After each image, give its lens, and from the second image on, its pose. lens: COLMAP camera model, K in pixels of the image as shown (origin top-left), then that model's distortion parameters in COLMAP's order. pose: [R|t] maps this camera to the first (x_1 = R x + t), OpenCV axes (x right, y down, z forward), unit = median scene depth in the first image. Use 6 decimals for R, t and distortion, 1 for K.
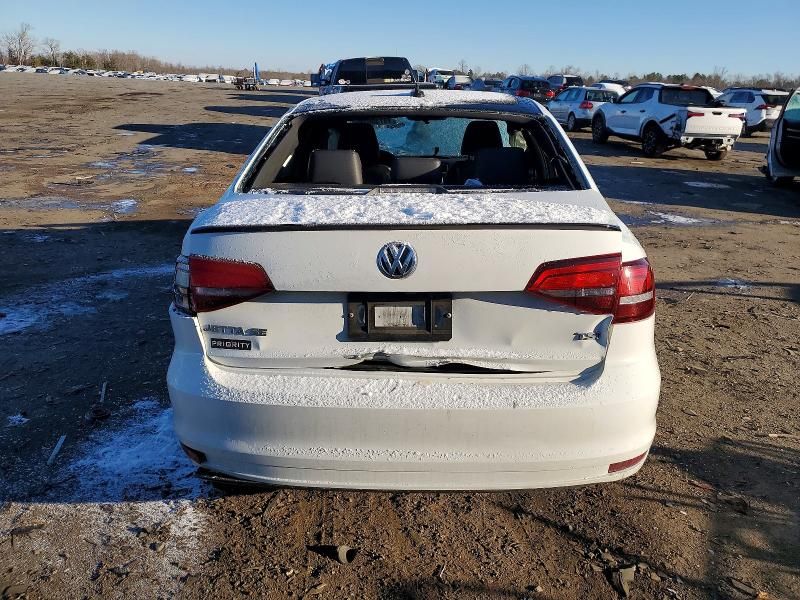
lens RADIAL K [[583.9, 0, 400.0], [0, 583.9, 300.0], [0, 0, 1]] dist [-0.001530, 0.001062]
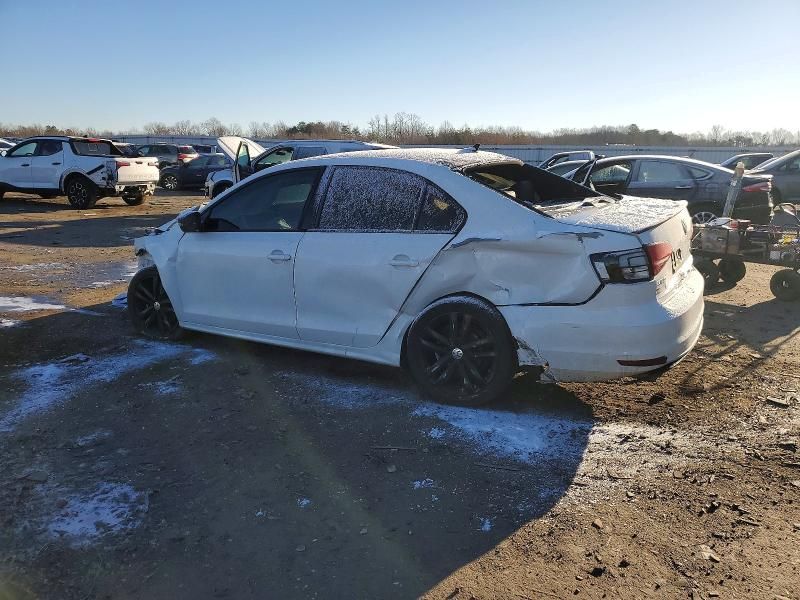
lens RADIAL K [[583.9, 0, 400.0], [0, 583.9, 300.0], [0, 0, 1]] dist [-0.001530, 0.001062]
pose [[0.511254, -0.233651, 0.827059, -0.167355], [0.297847, 0.950865, 0.084510, -0.021710], [-0.806168, 0.203131, 0.555726, 0.049474]]
